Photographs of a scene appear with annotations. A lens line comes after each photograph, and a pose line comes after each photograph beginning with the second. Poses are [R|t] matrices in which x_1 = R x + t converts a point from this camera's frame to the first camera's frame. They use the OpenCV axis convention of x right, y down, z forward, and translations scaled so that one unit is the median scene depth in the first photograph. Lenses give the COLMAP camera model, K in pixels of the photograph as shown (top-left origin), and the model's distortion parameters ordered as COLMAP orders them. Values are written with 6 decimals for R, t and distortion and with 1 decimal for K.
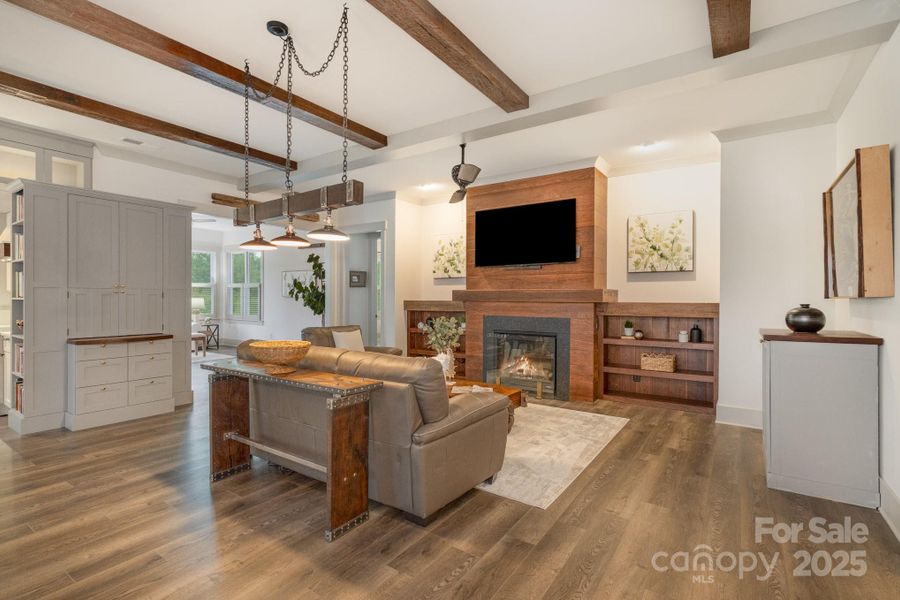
lens RADIAL K [[423.9, 0, 450.7], [0, 423.9, 296.2], [0, 0, 1]] dist [0.003037, -0.000868]
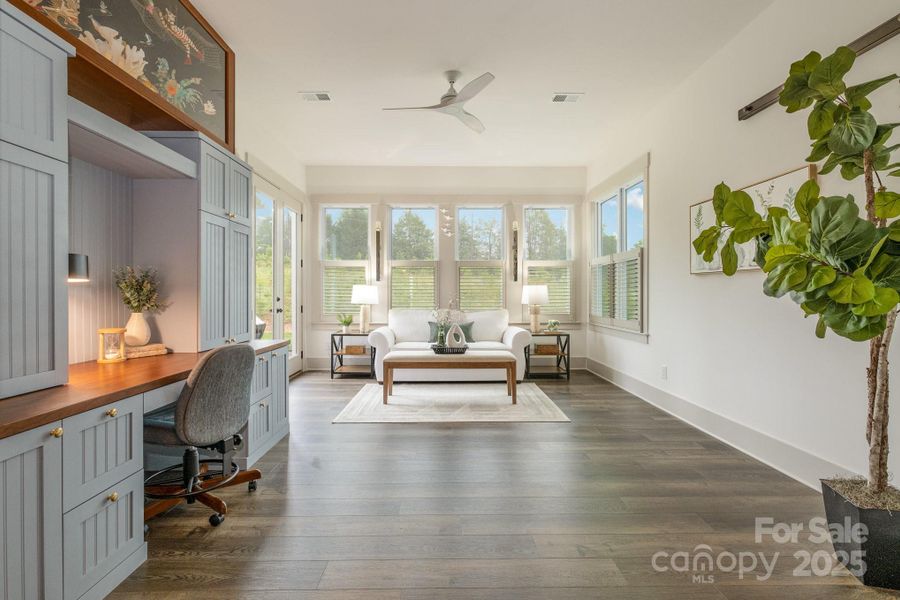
lens RADIAL K [[423.9, 0, 451.5], [0, 423.9, 293.7], [0, 0, 1]] dist [0.003037, -0.000868]
pose [[0.581382, -0.006576, -0.813604, -0.255847], [0.006713, 0.999972, -0.003285, 0.021497], [0.813603, -0.003552, 0.581410, 0.723532]]
